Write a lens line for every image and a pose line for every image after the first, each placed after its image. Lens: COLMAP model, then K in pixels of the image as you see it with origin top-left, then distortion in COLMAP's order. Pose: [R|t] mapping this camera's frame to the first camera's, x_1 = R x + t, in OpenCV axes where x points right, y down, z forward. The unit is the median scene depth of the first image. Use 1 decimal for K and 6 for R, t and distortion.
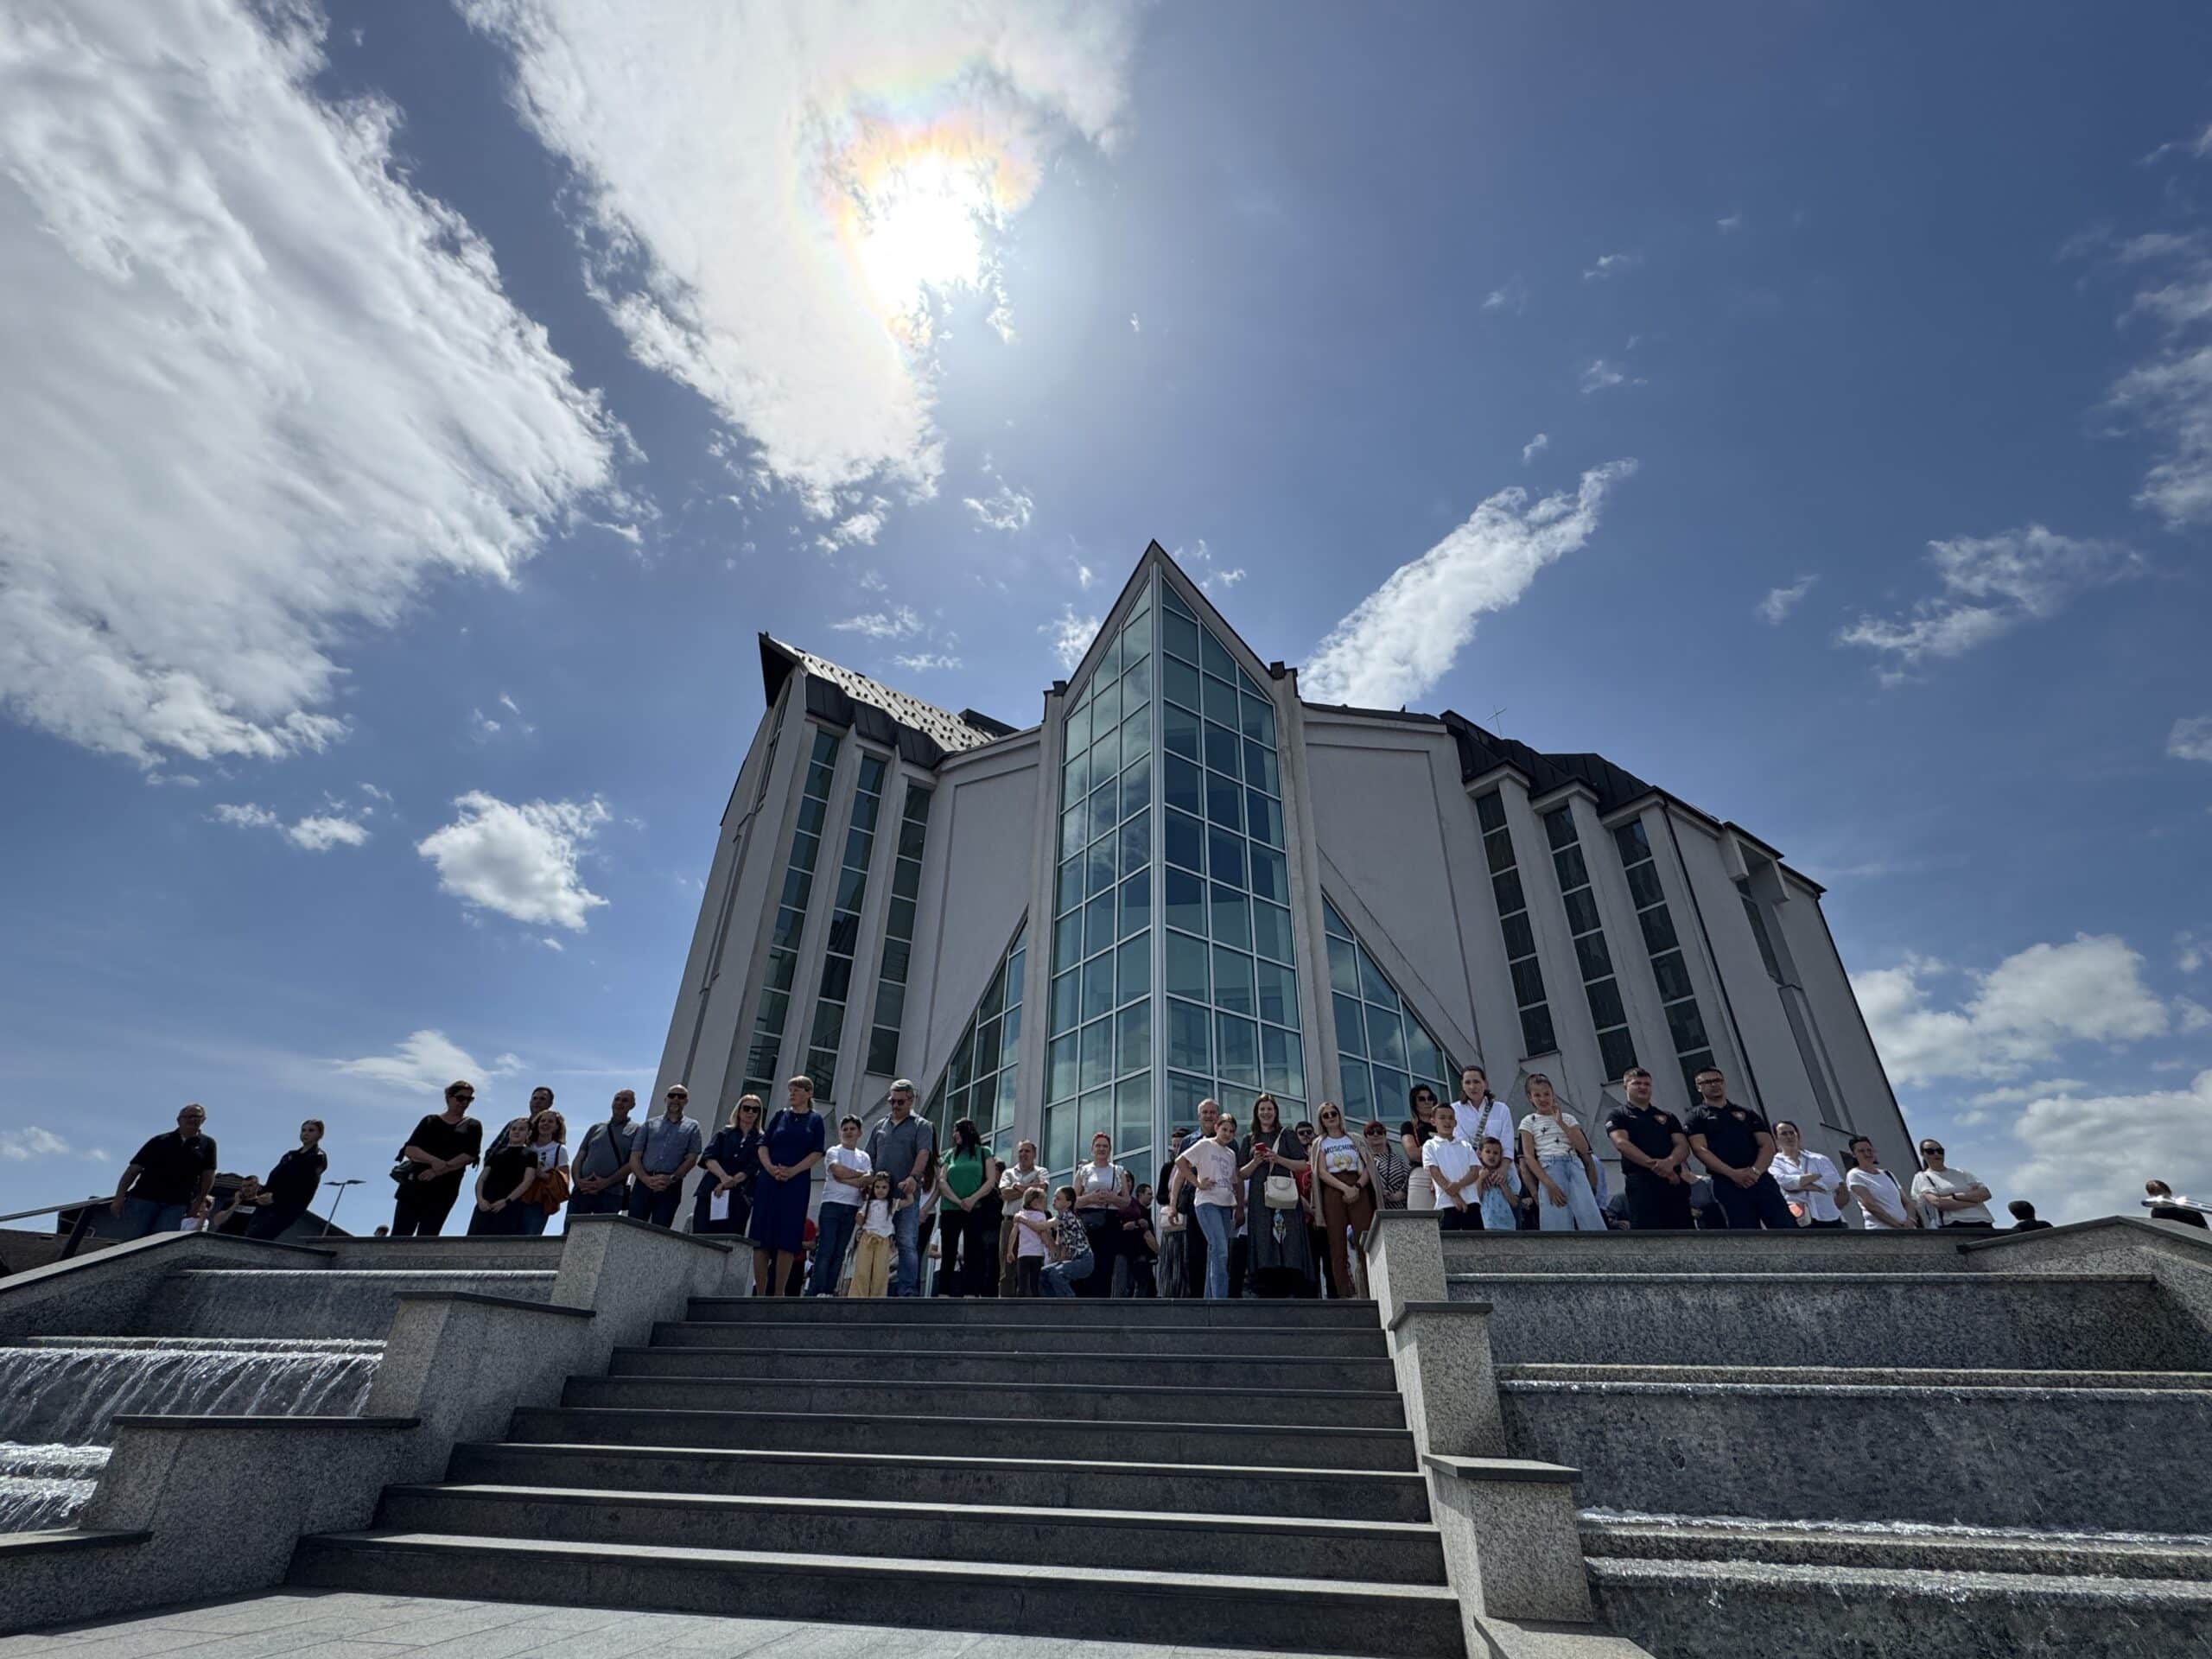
lens RADIAL K [[969.5, 0, 1112.5], [0, 969.5, 835.7], [0, 0, 1]] dist [0.002079, 0.000009]
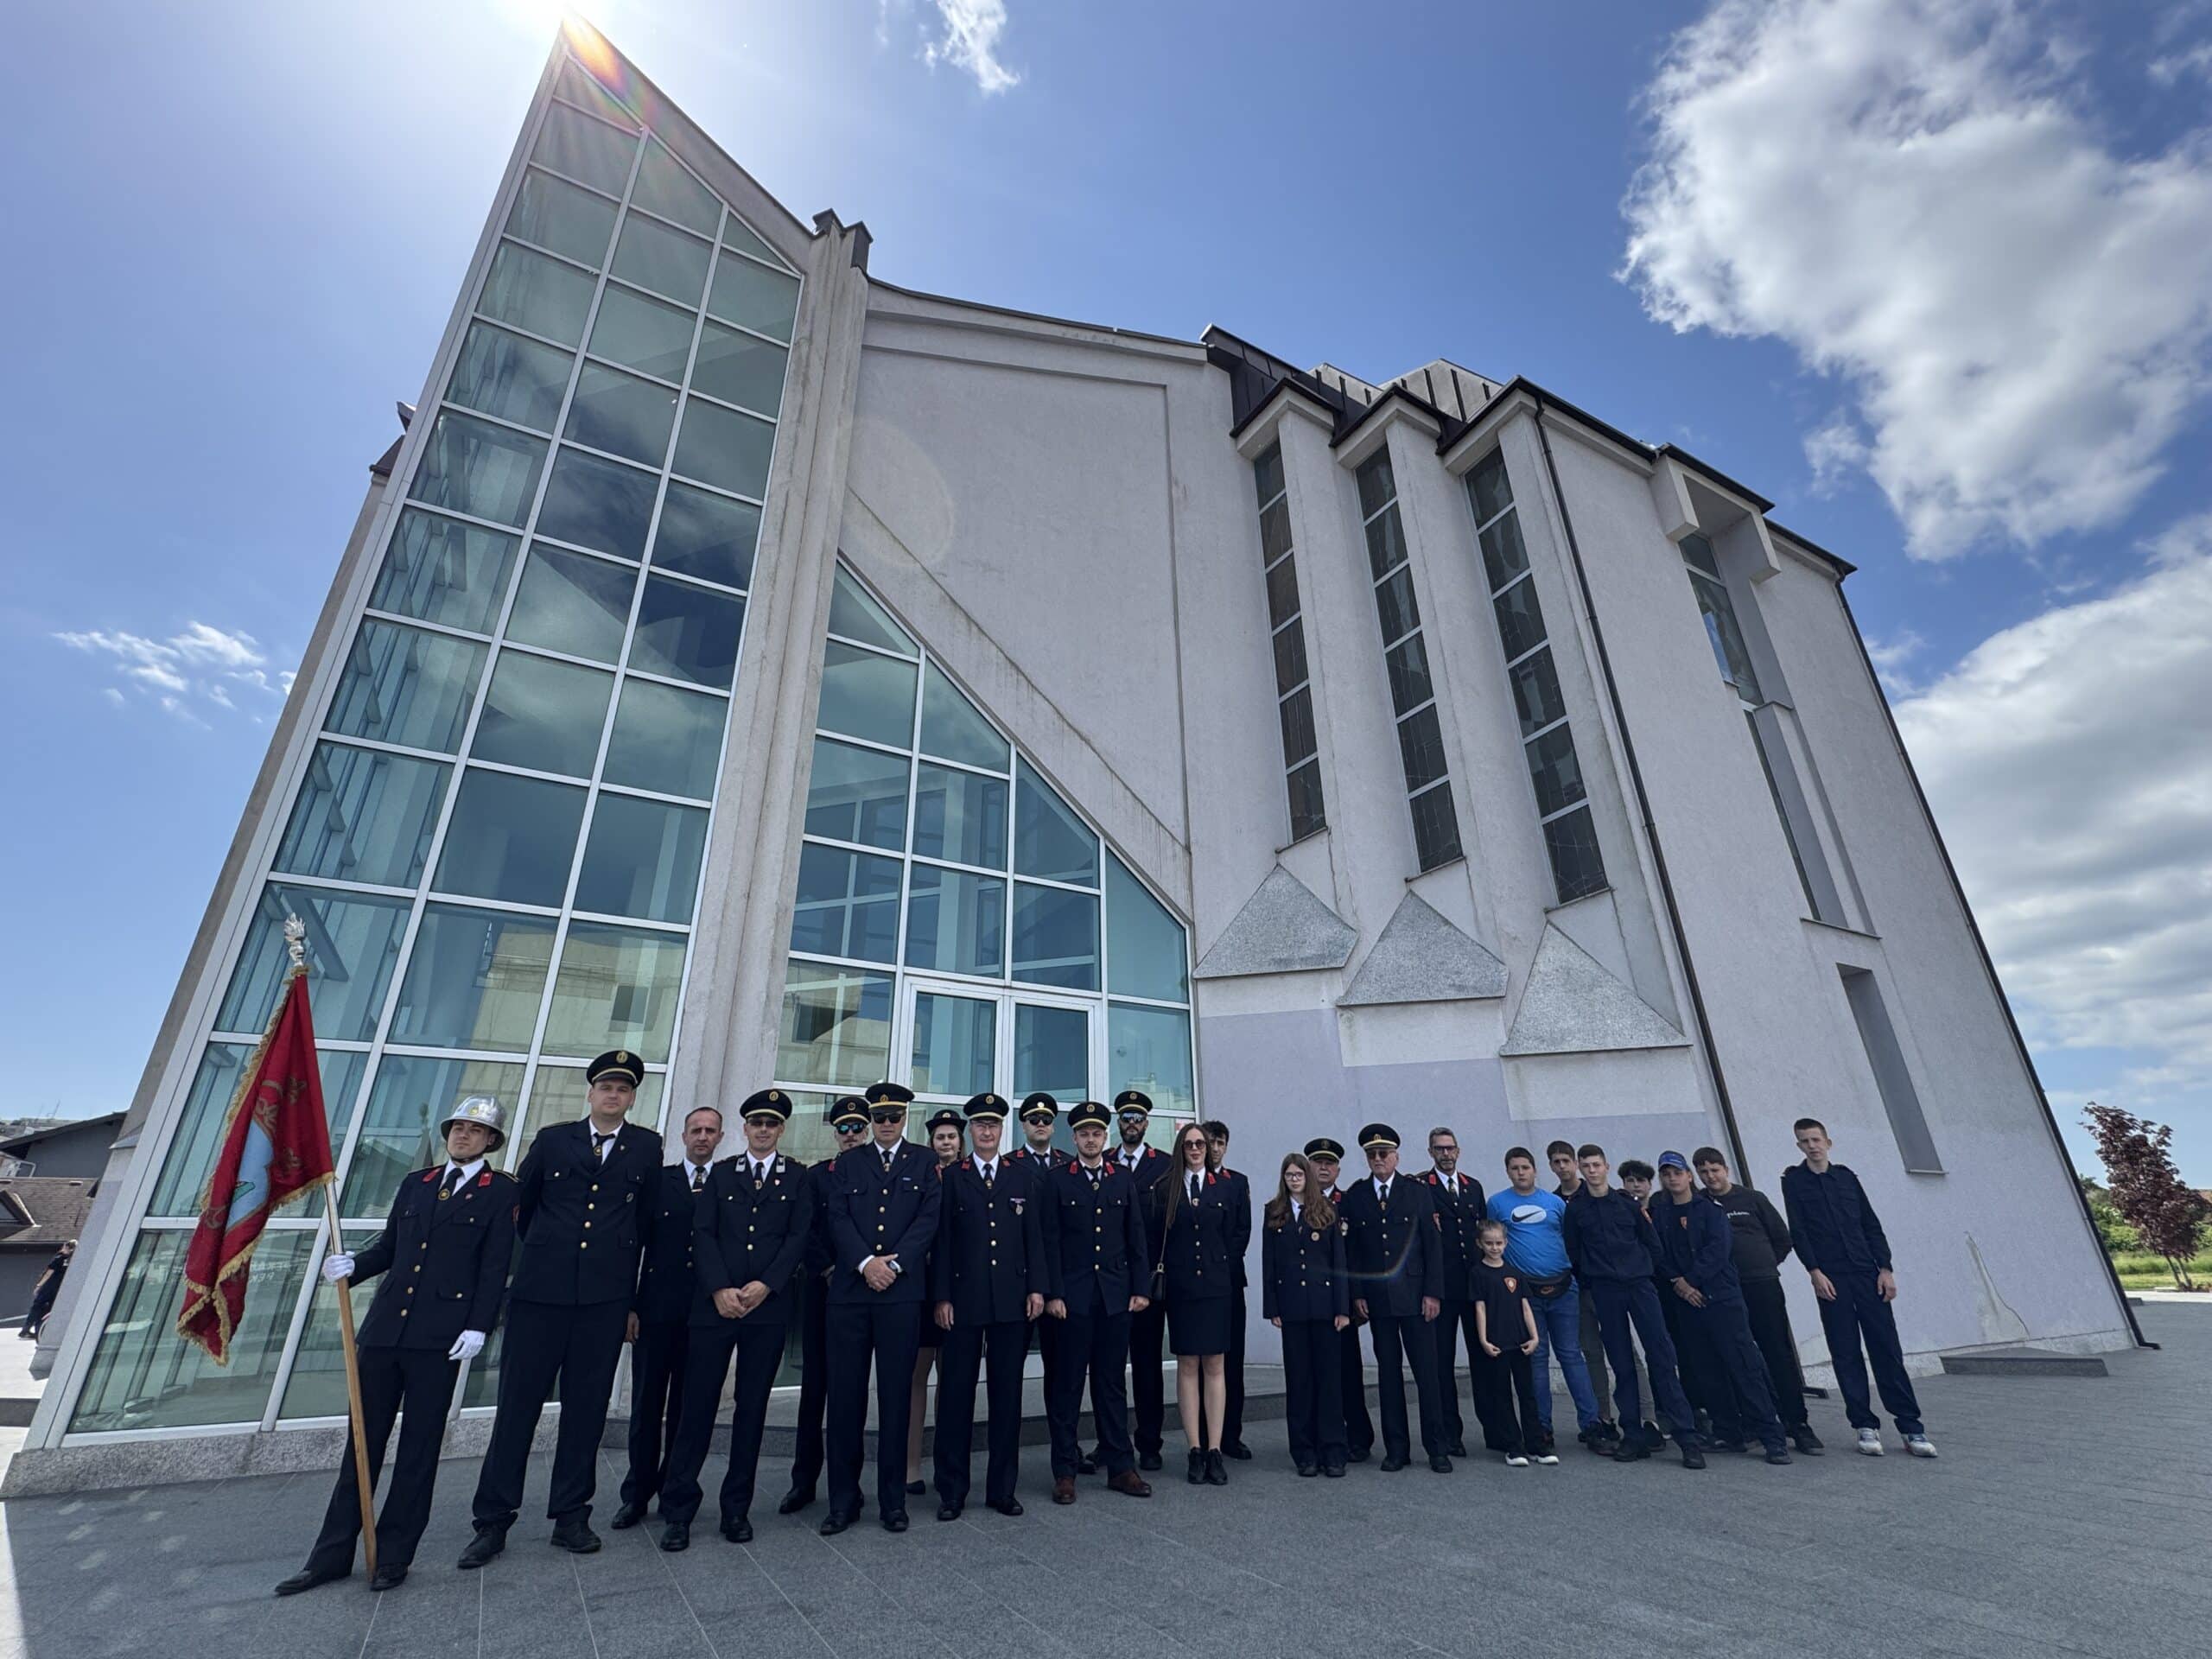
lens RADIAL K [[969.5, 0, 1103.5], [0, 969.5, 828.5], [0, 0, 1]] dist [0.002079, 0.000009]
pose [[0.992788, -0.076690, -0.092149, 0.345582], [0.086368, 0.990598, 0.106092, 0.134775], [0.083146, -0.113285, 0.990077, 0.370823]]
